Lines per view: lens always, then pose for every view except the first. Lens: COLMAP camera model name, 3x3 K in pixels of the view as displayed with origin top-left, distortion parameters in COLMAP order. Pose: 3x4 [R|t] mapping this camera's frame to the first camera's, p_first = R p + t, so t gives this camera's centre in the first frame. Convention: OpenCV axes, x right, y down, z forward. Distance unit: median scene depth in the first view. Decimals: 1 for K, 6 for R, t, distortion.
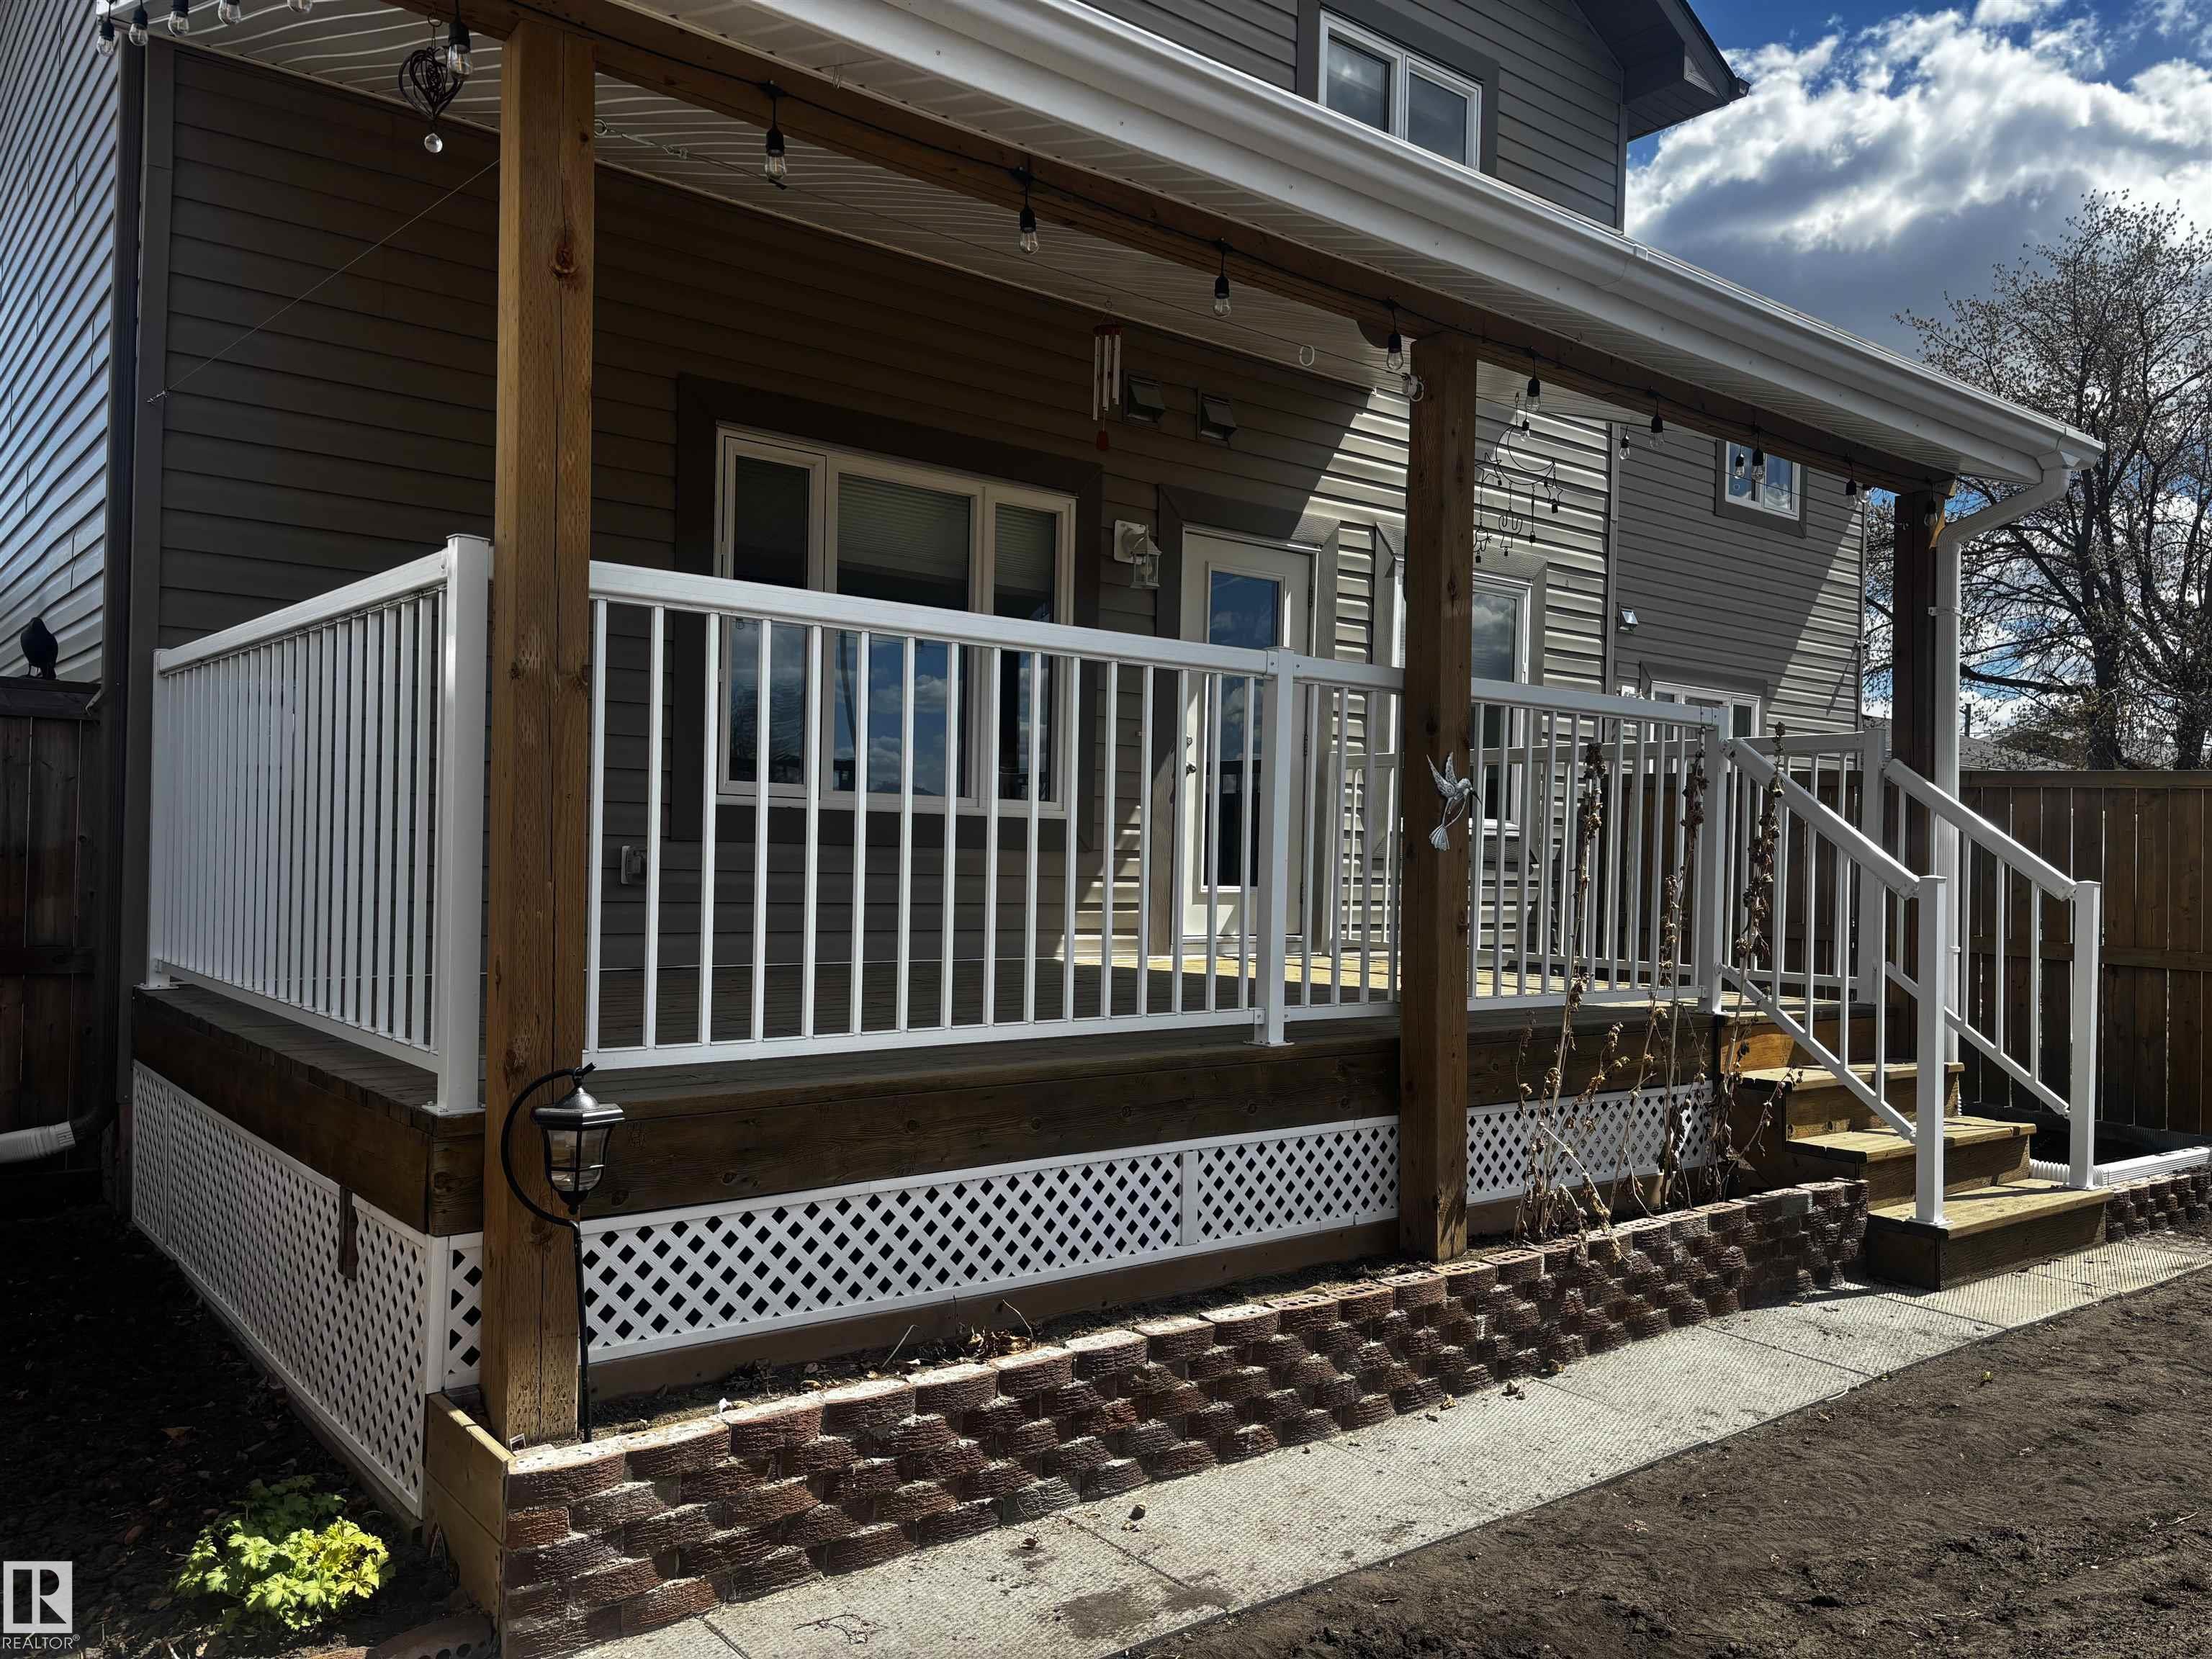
lens RADIAL K [[1656.1, 0, 1110.7], [0, 1656.1, 849.7], [0, 0, 1]] dist [0.069358, -0.092192]
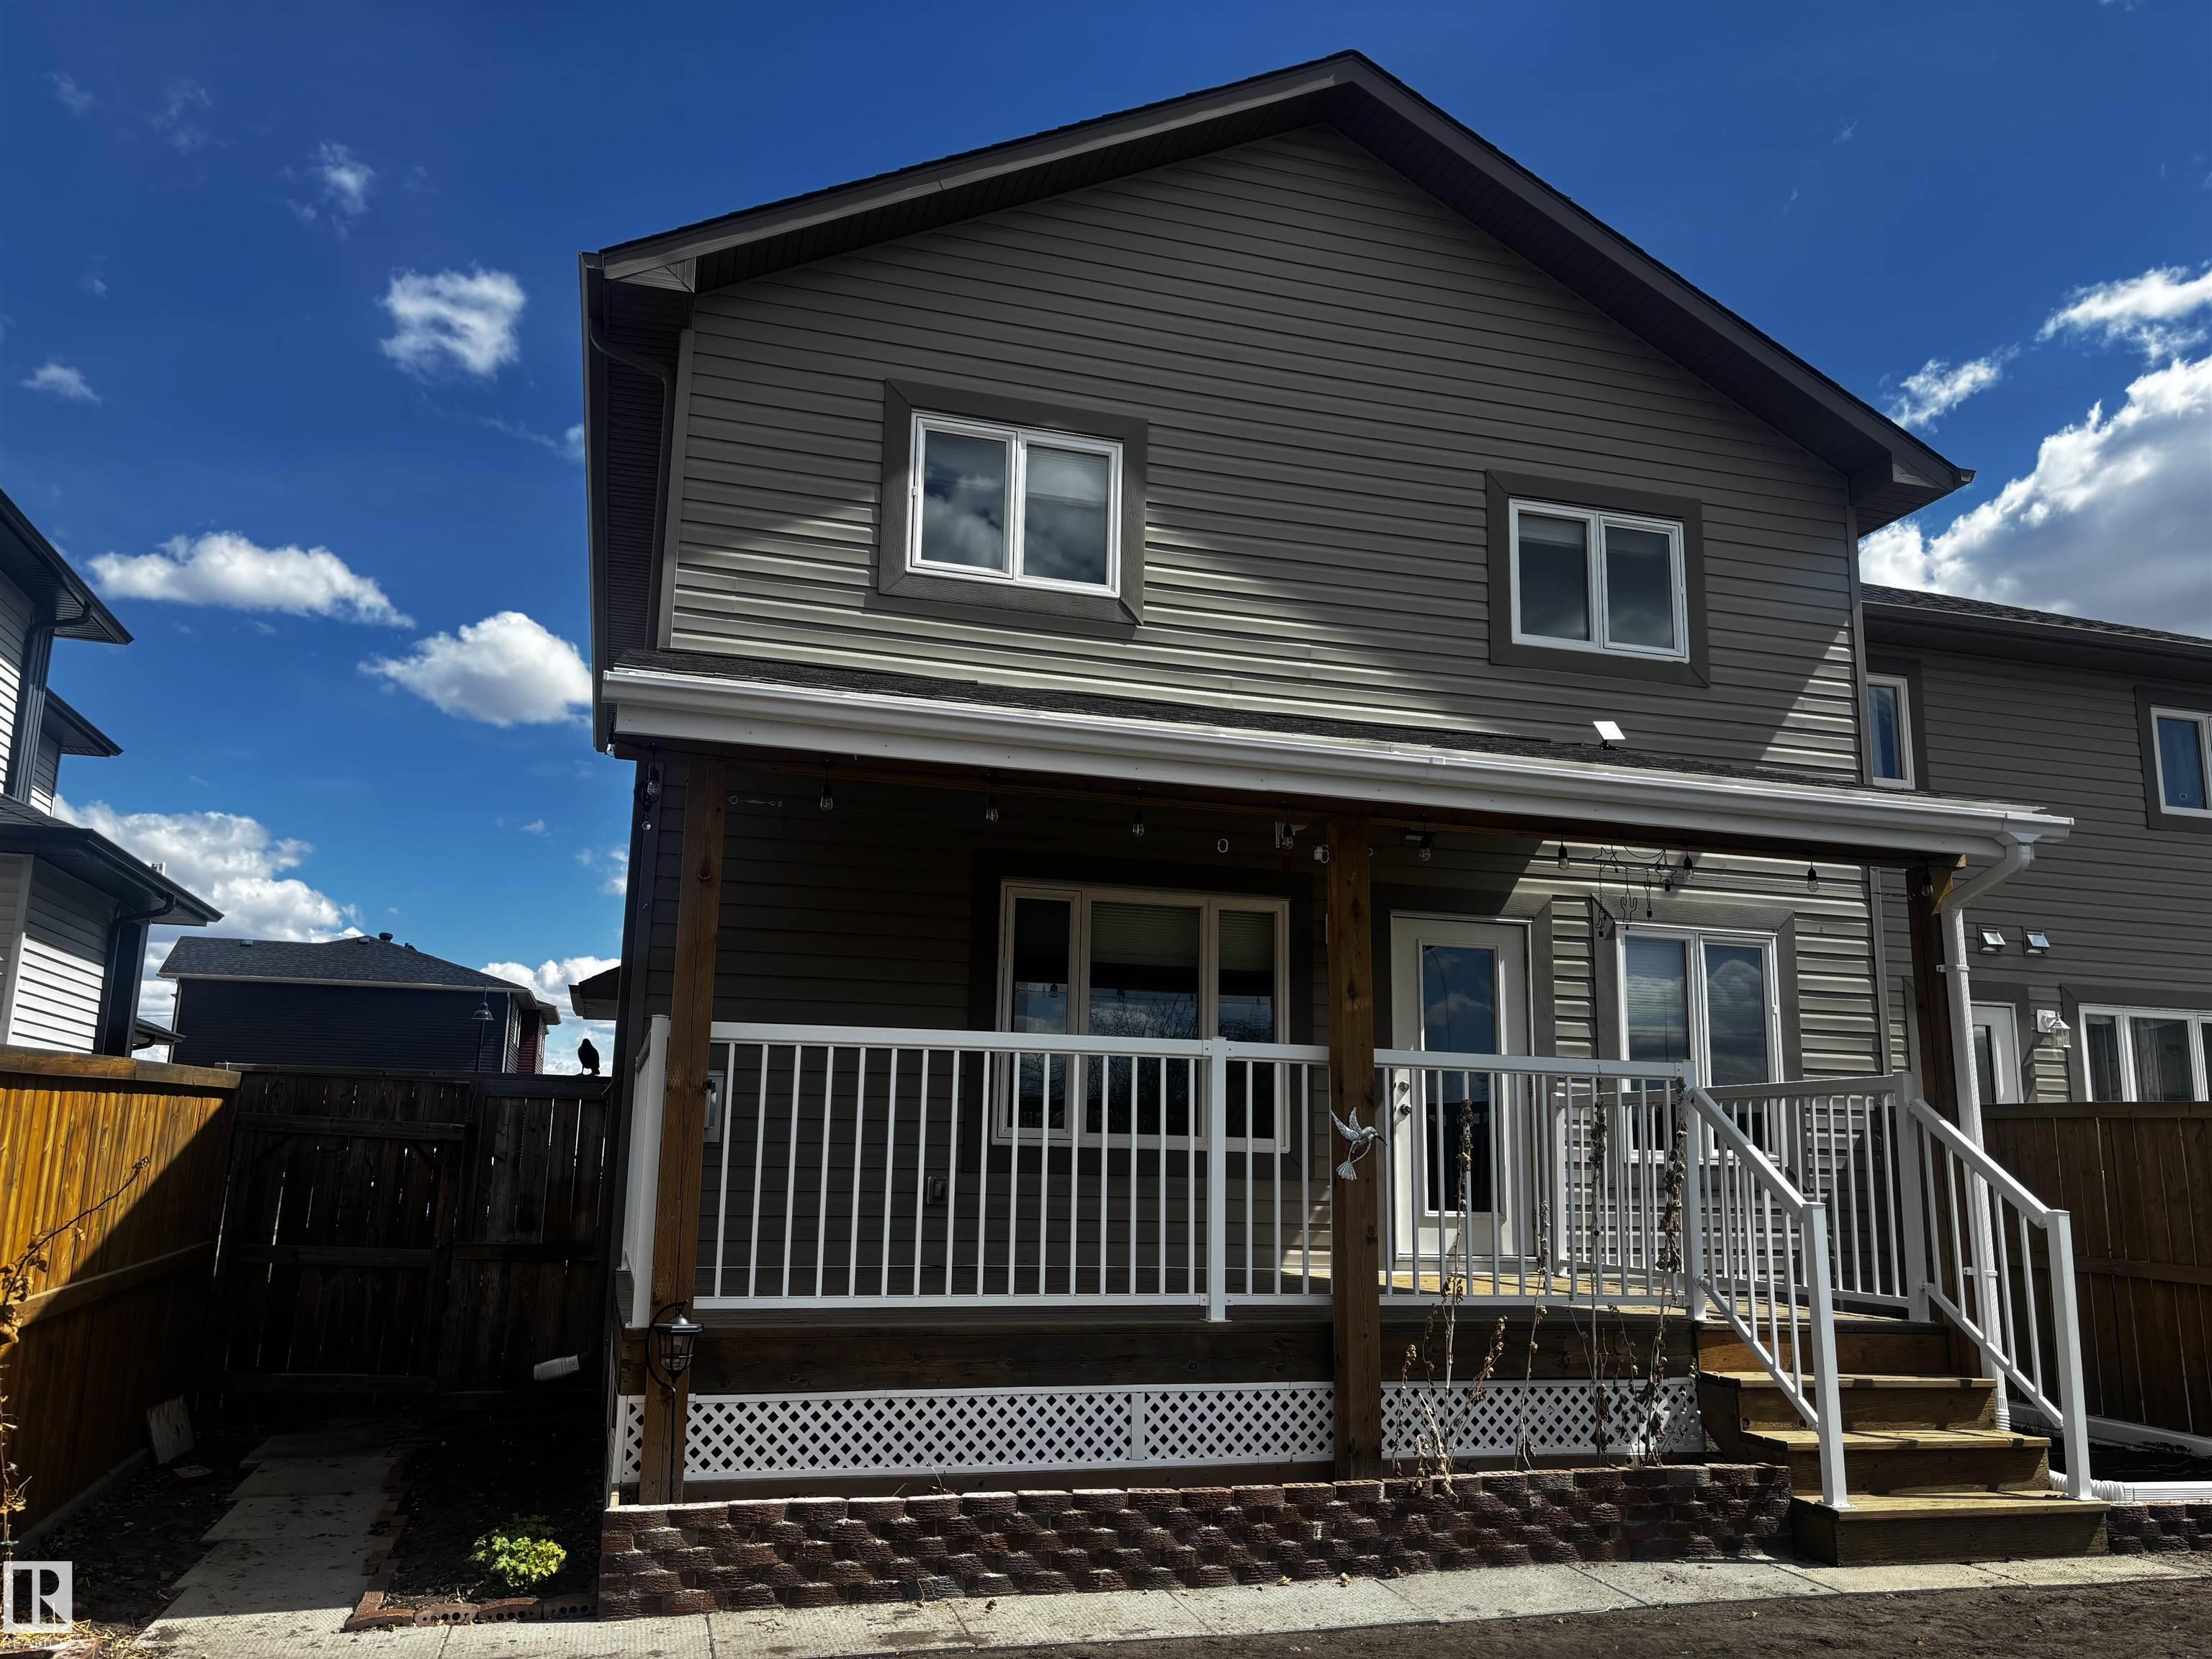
lens RADIAL K [[1683.1, 0, 1099.7], [0, 1683.1, 838.9], [0, 0, 1]] dist [0.001772, 0.041075]
pose [[0.923263, -0.077491, -0.376273, 0.594952], [0.001383, 0.980109, -0.198454, -0.001050], [0.384167, 0.182705, 0.905005, -0.426890]]
